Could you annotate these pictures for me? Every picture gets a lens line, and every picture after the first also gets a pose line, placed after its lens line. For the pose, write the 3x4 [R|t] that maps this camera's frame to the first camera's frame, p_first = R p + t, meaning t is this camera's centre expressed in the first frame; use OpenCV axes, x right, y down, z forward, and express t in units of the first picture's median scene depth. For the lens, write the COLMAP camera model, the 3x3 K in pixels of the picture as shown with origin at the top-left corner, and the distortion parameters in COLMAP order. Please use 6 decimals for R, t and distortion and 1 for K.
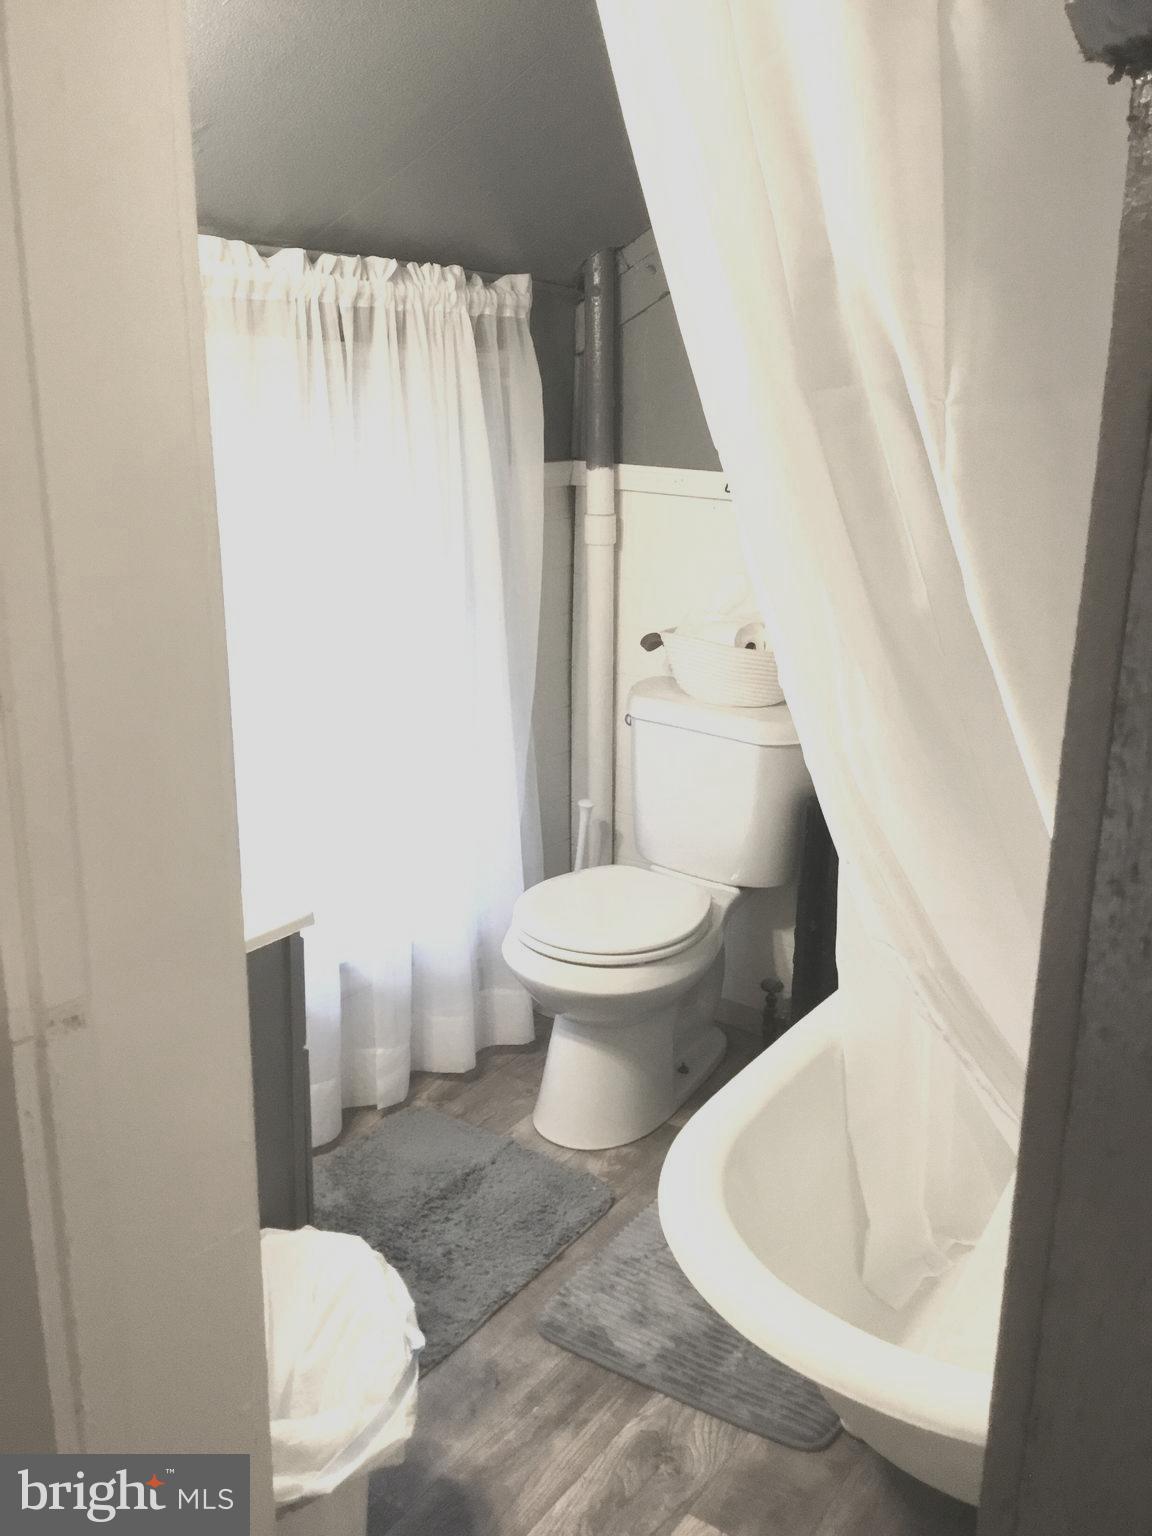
lens RADIAL K [[1440.3, 0, 576.0], [0, 1440.3, 768.0], [0, 0, 1]] dist [0.138199, -0.260454]
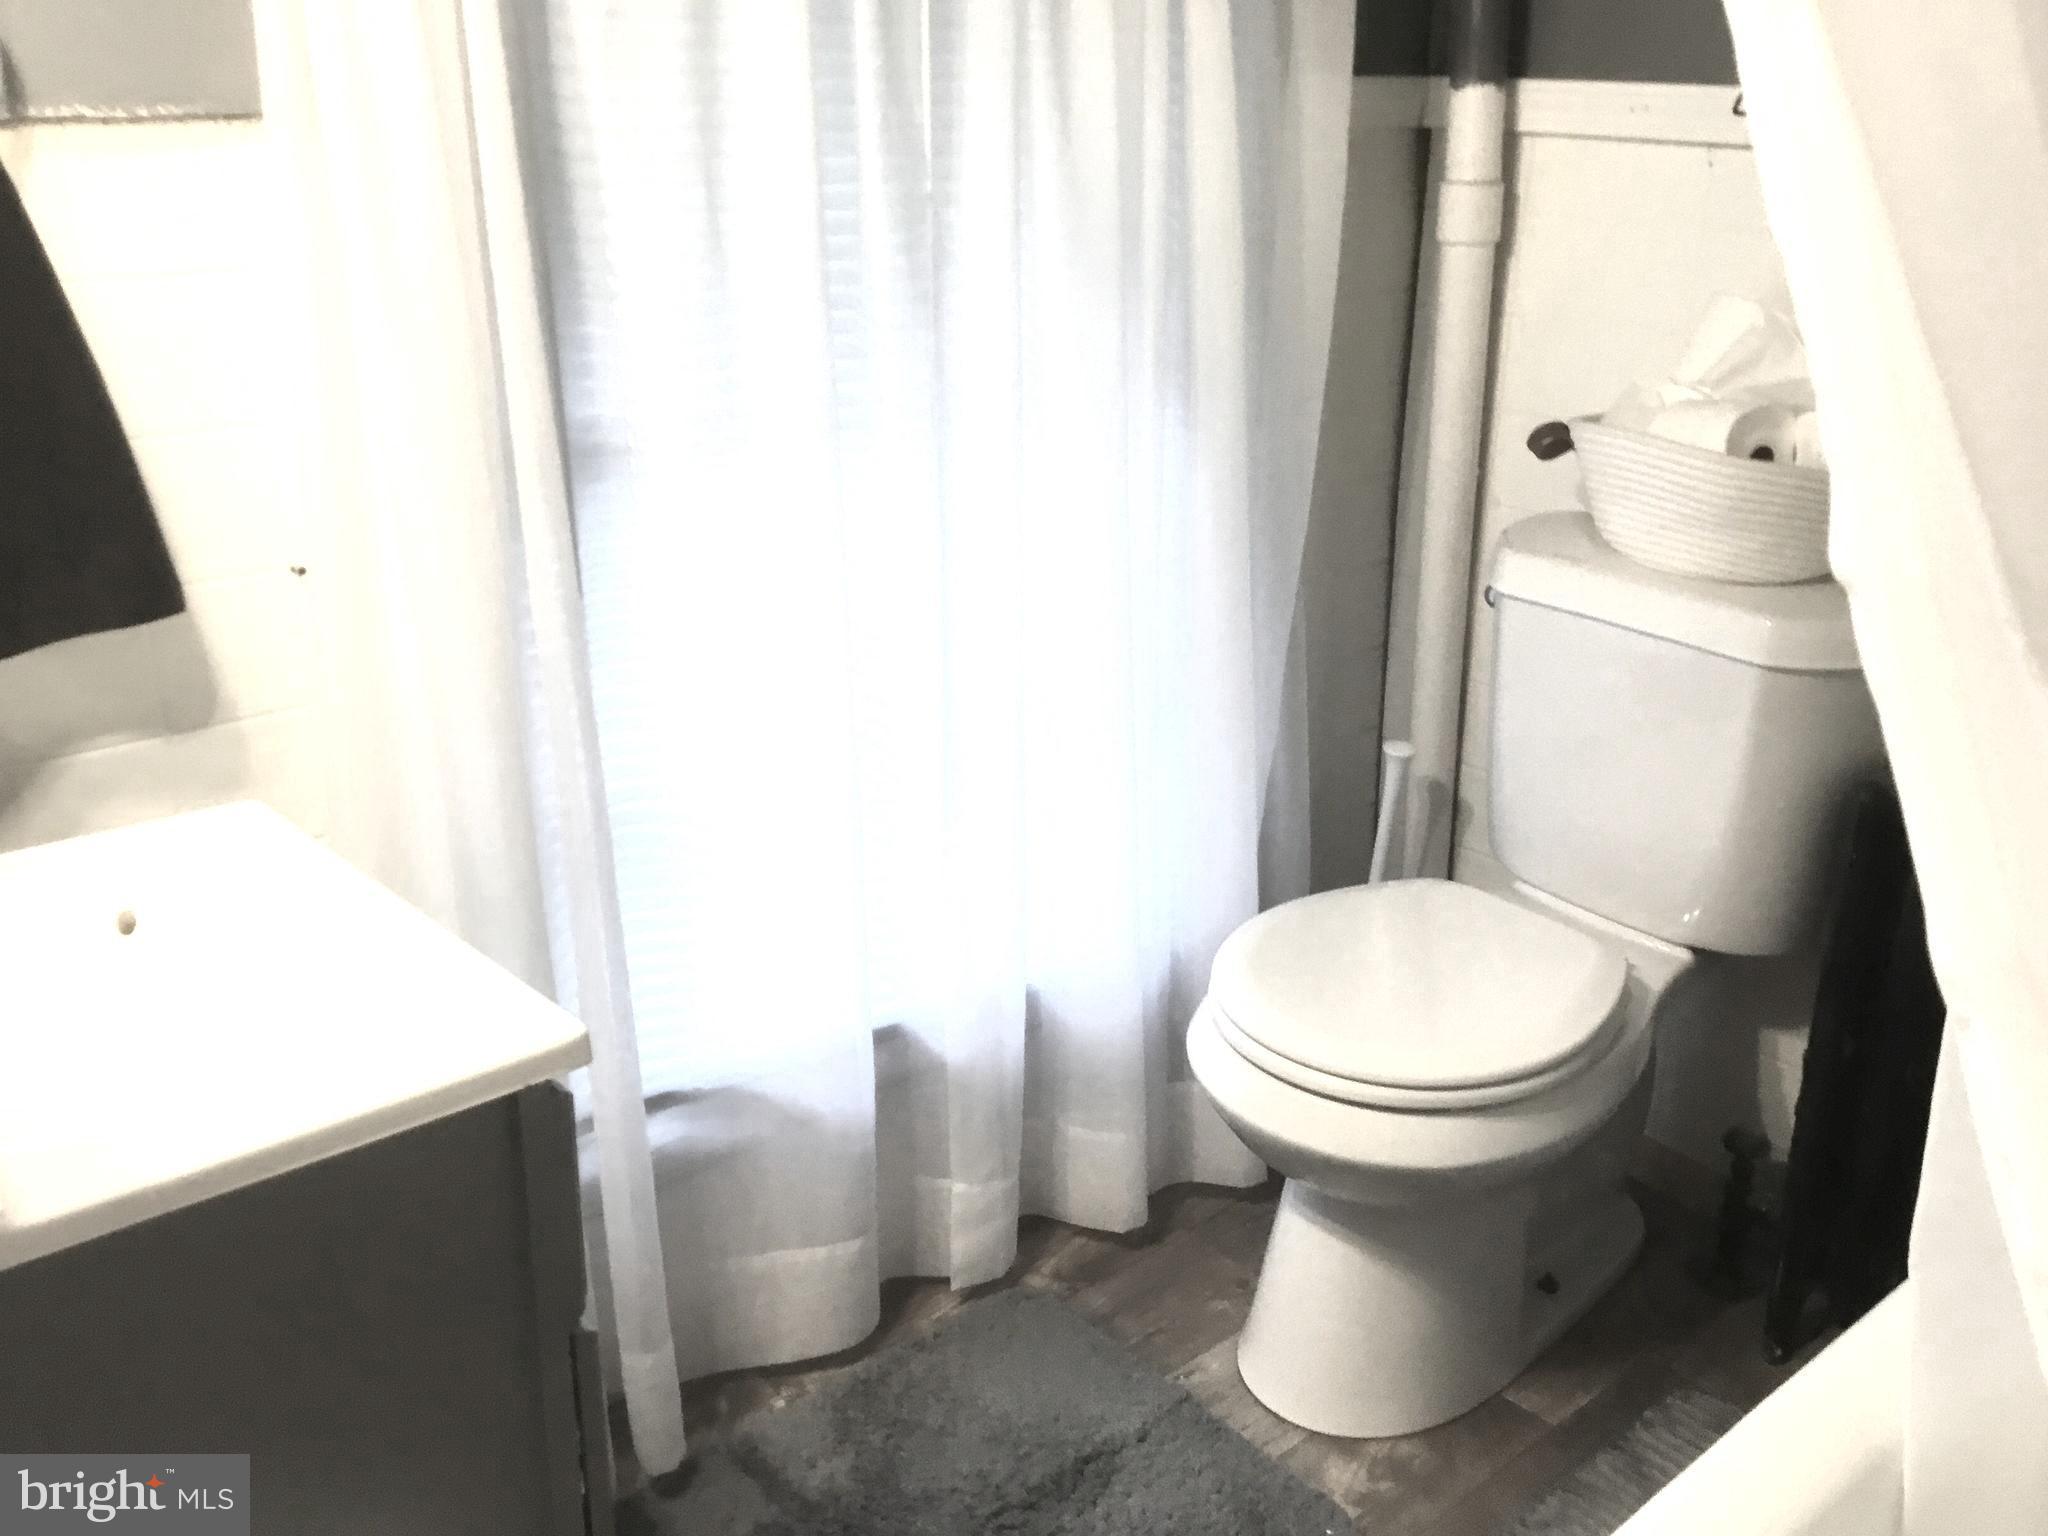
lens RADIAL K [[1920.4, 0, 1024.0], [0, 1920.4, 768.0], [0, 0, 1]] dist [0.138199, -0.260454]
pose [[0.969244, 0.079112, -0.233039, 0.042063], [-0.061239, 0.994669, 0.082966, -0.020439], [0.238361, -0.066143, 0.968922, 0.309080]]
